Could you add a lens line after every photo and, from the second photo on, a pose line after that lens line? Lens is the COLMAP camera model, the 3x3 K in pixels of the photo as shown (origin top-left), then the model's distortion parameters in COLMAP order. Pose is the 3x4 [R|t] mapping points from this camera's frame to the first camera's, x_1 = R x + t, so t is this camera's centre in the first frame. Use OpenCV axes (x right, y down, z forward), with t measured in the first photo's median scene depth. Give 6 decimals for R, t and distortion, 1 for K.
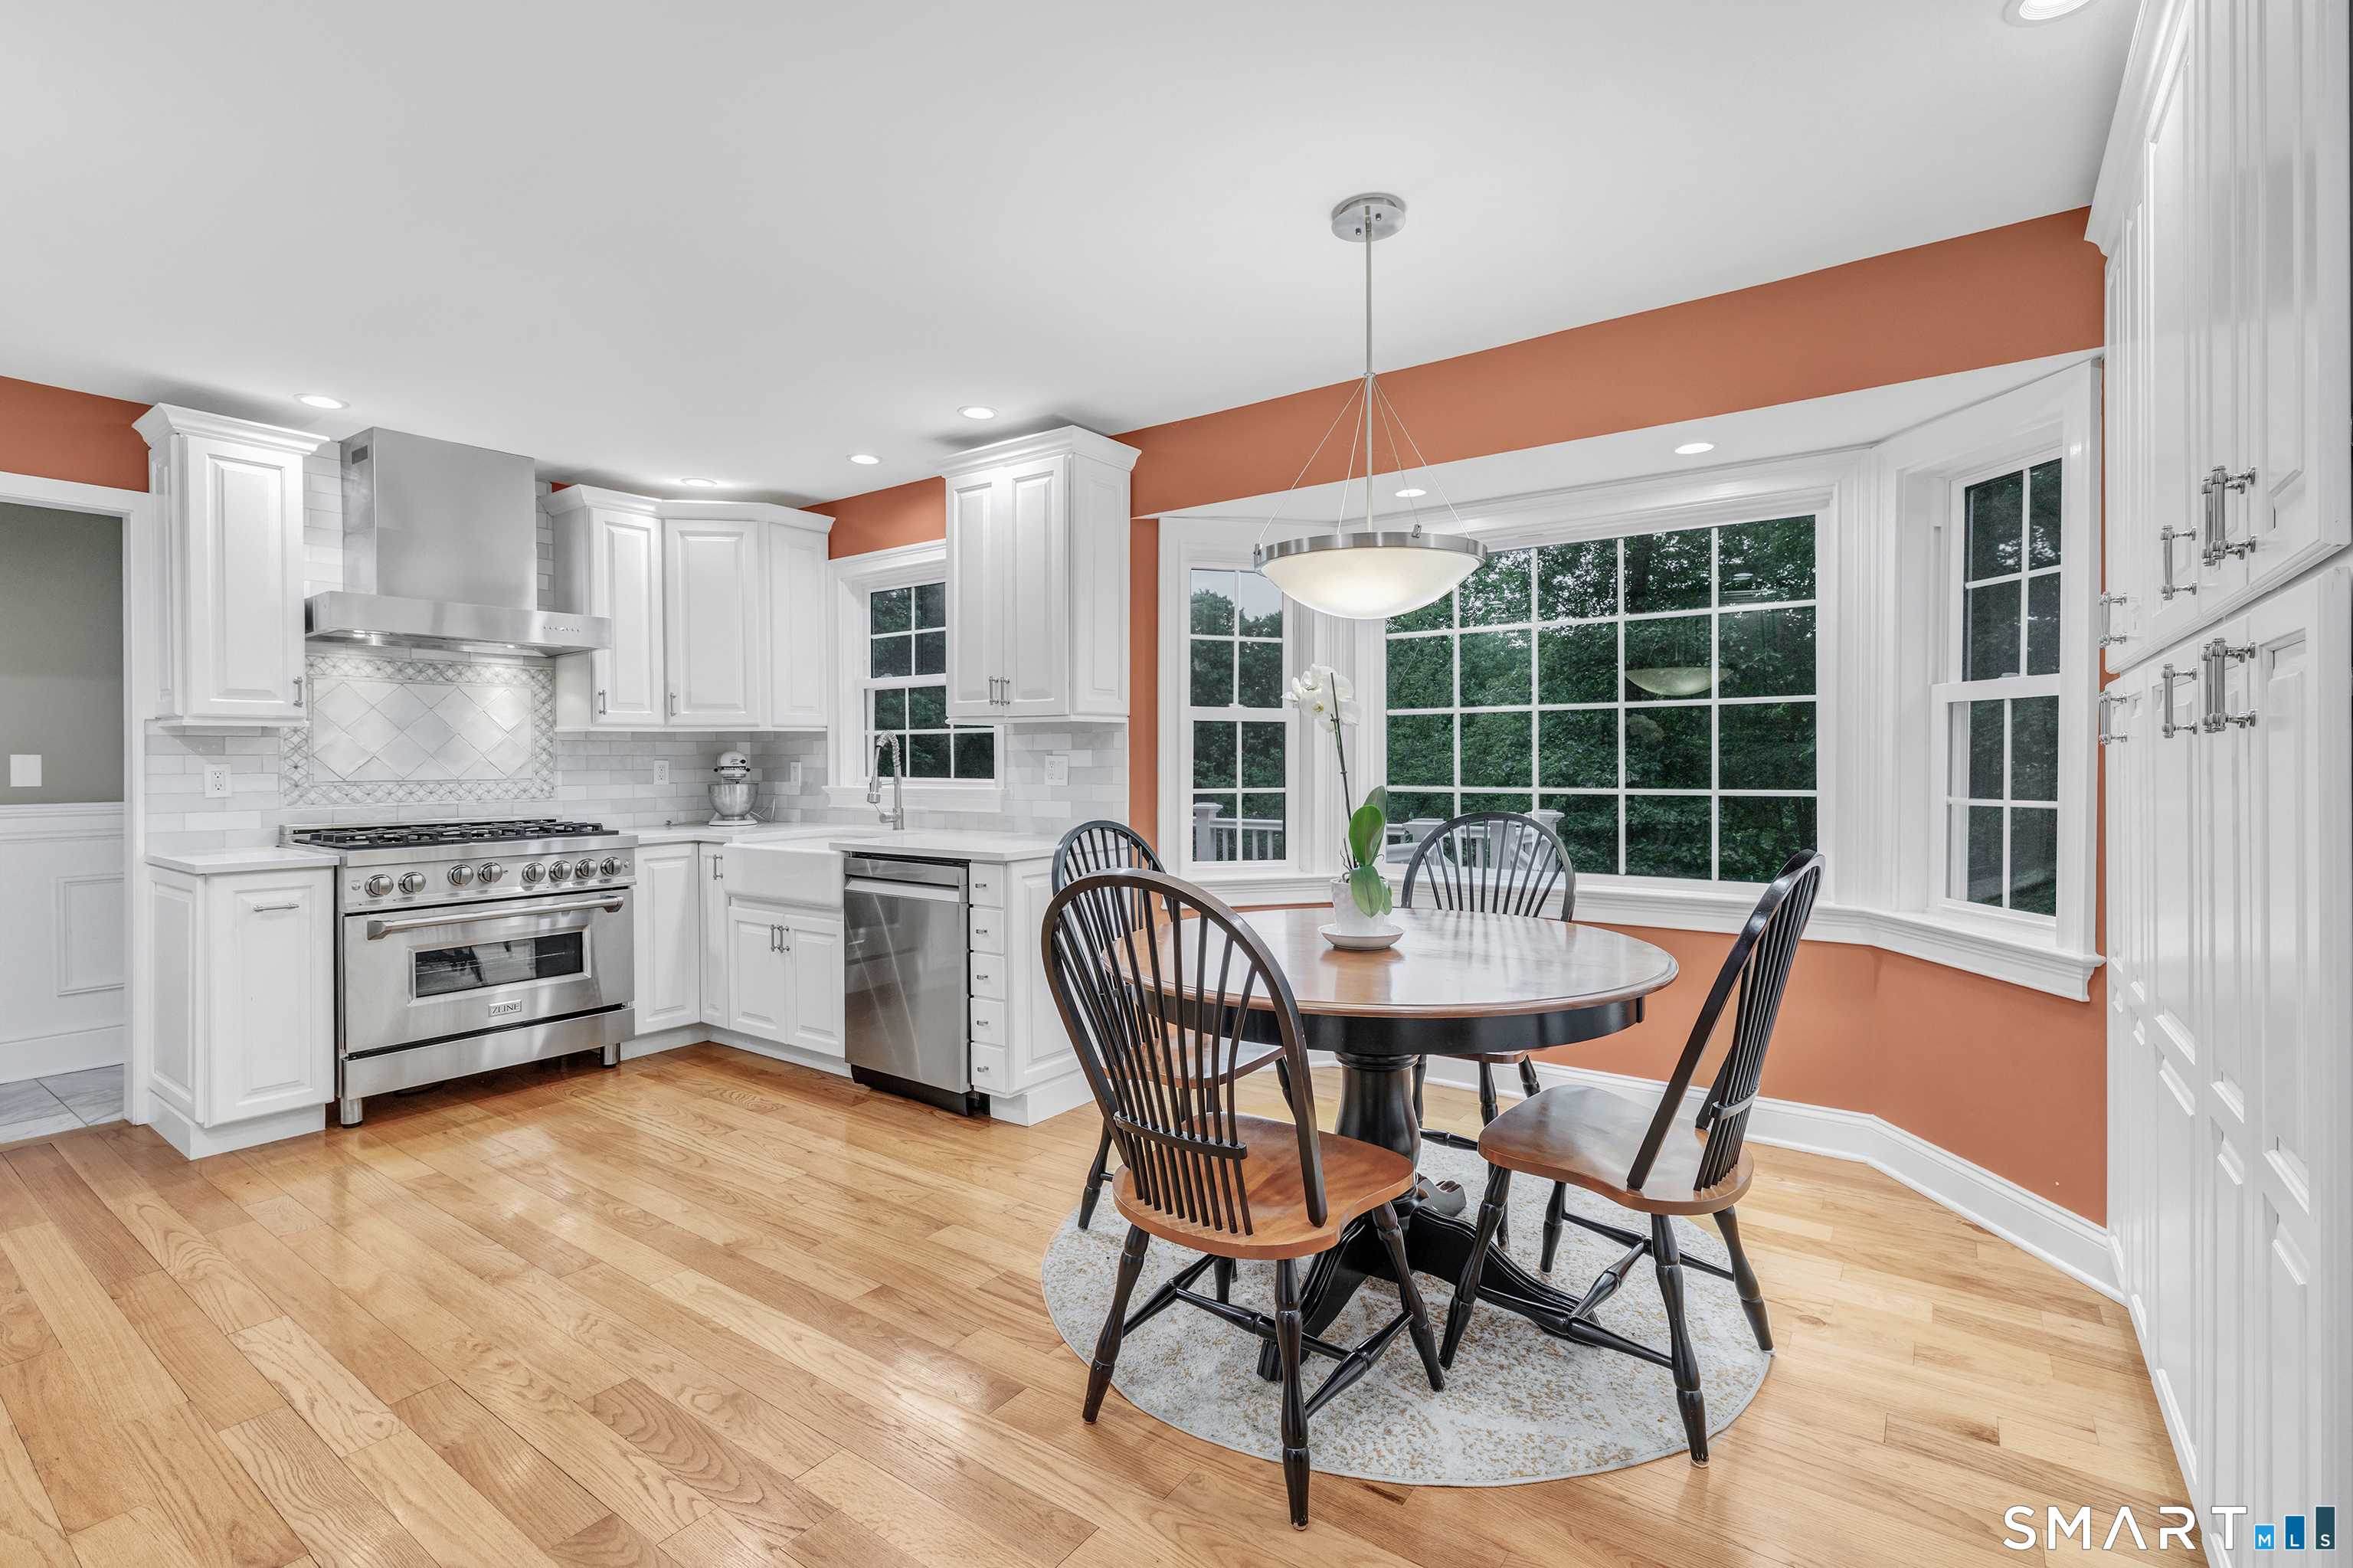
lens RADIAL K [[1077.1, 0, 1210.2], [0, 1077.1, 763.9], [0, 0, 1]] dist [0.000025, 0.000943]
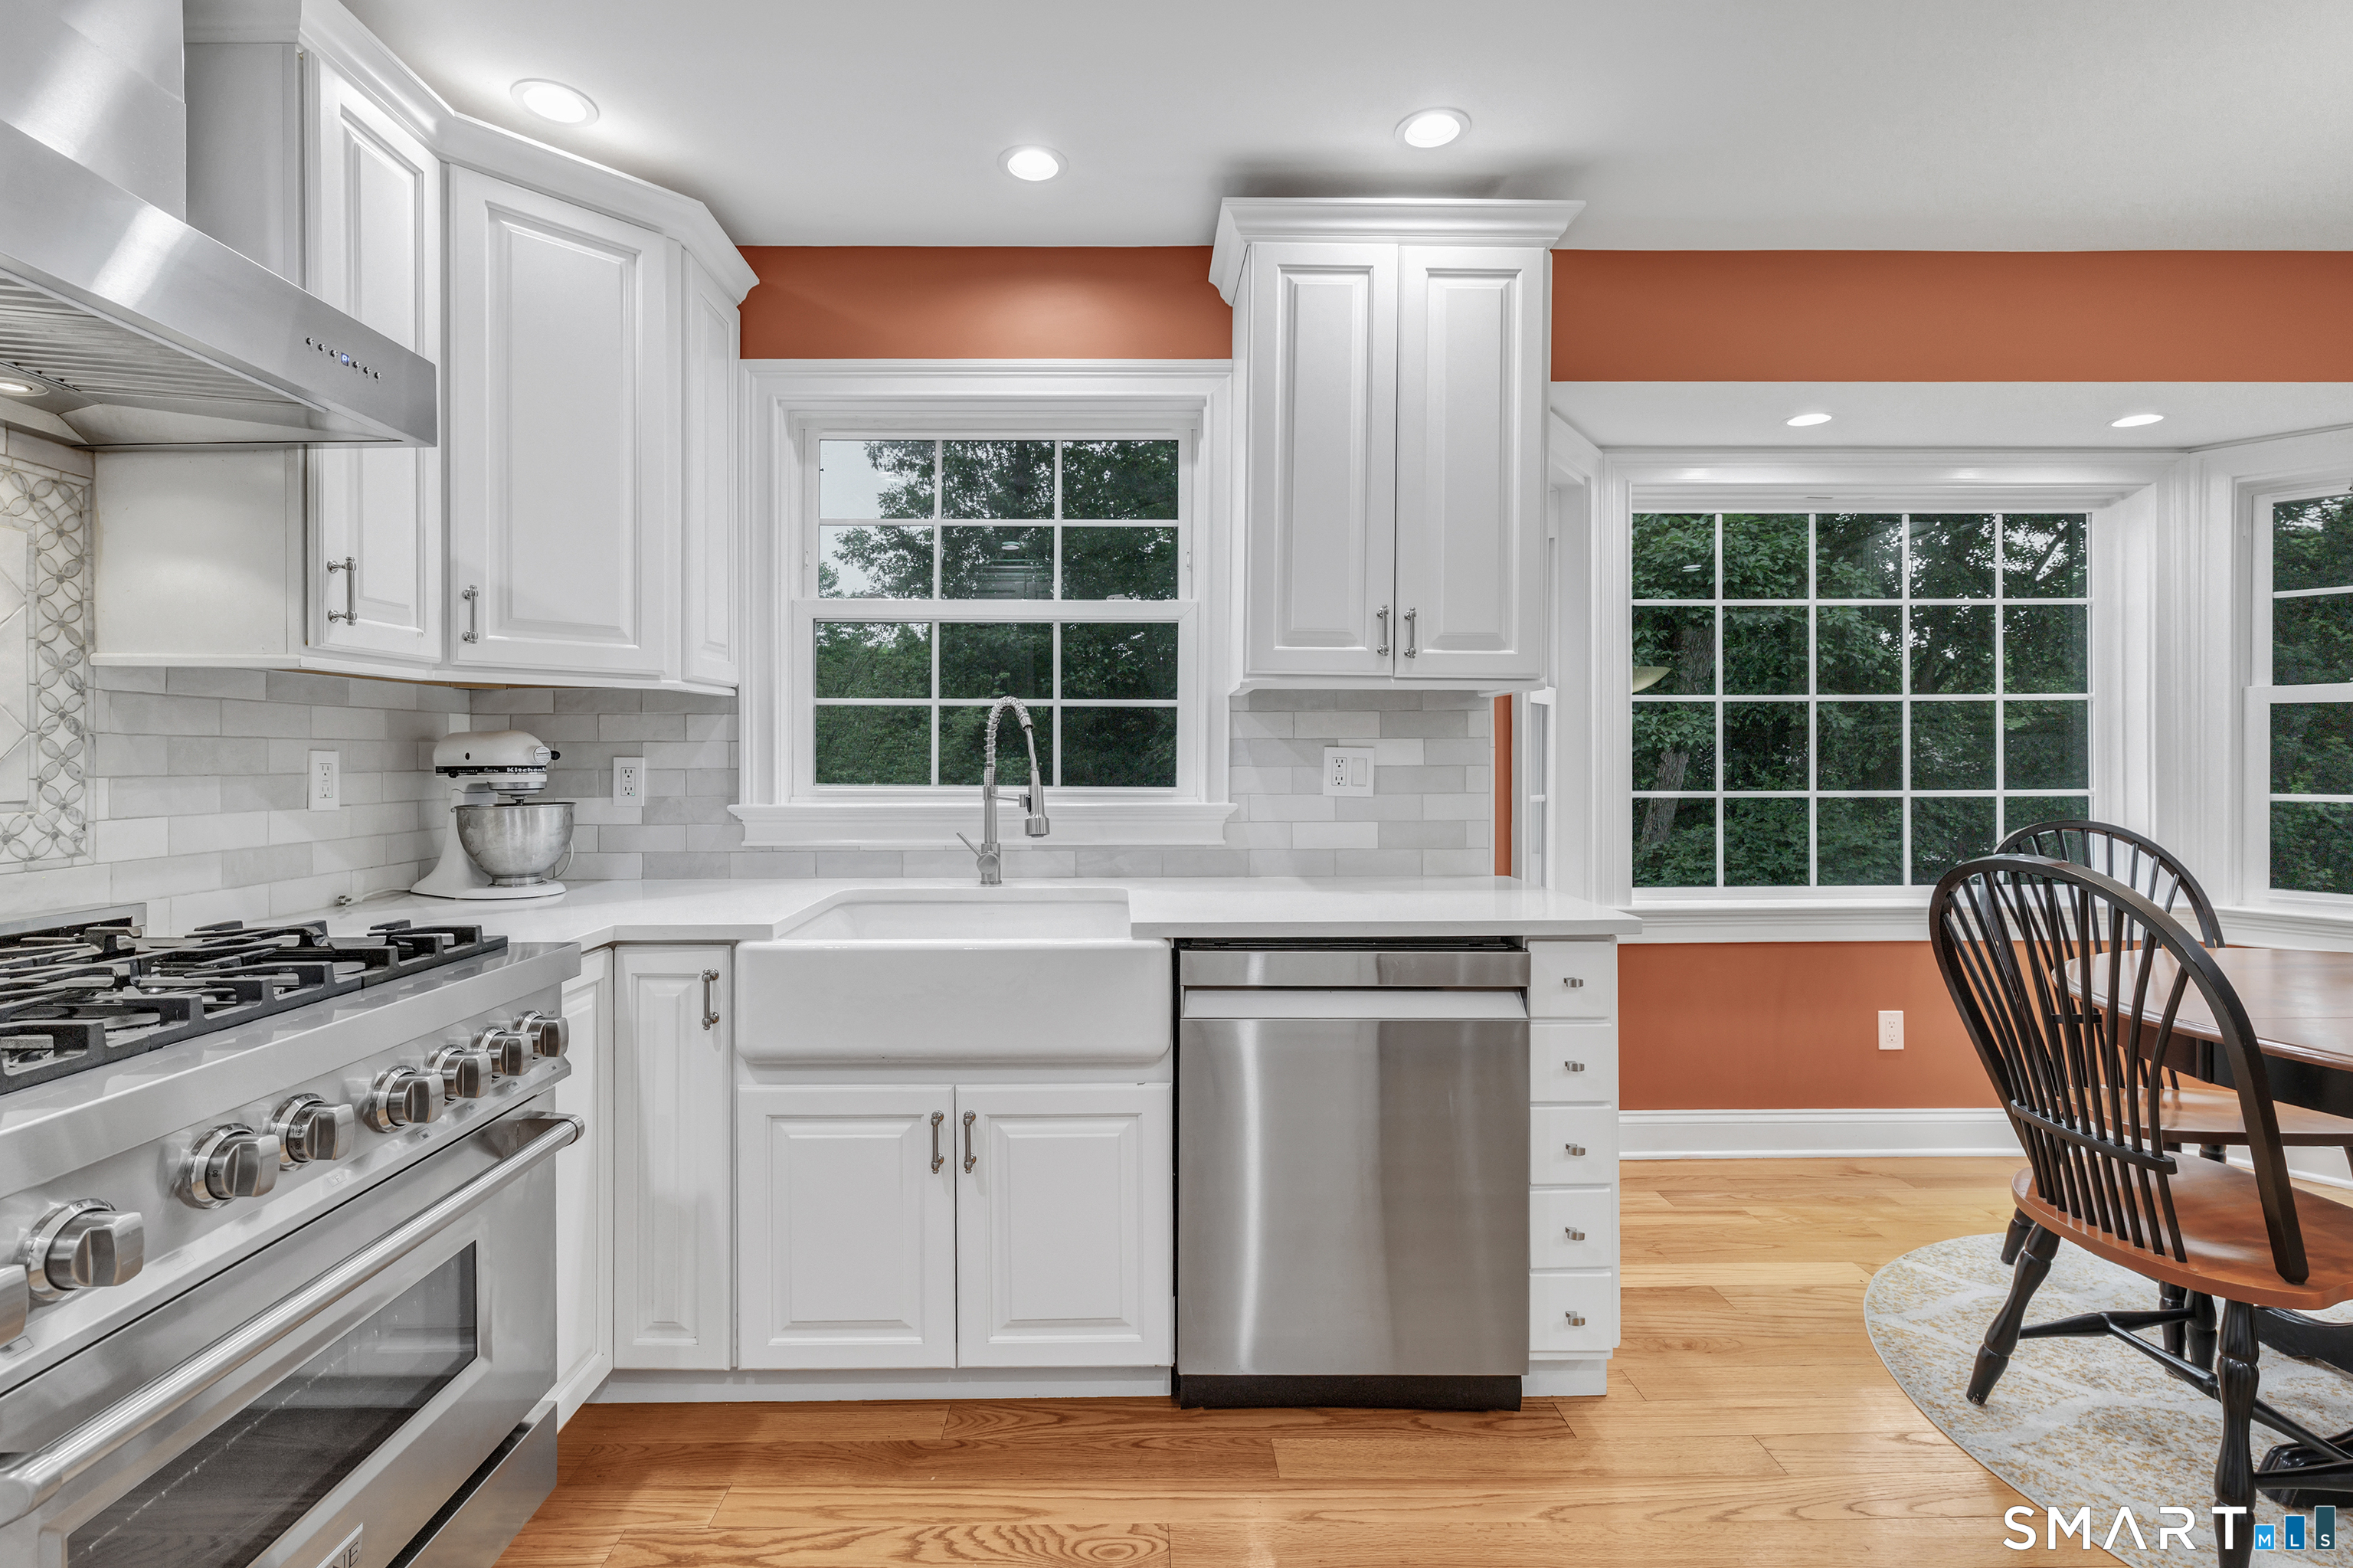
lens RADIAL K [[1077.1, 0, 1175.1], [0, 1077.1, 762.0], [0, 0, 1]] dist [0.000025, 0.000943]
pose [[0.809750, 0.003359, 0.586765, -0.545843], [-0.000190, 0.999985, -0.005463, 0.003381], [-0.586775, 0.004312, 0.809739, 0.530084]]
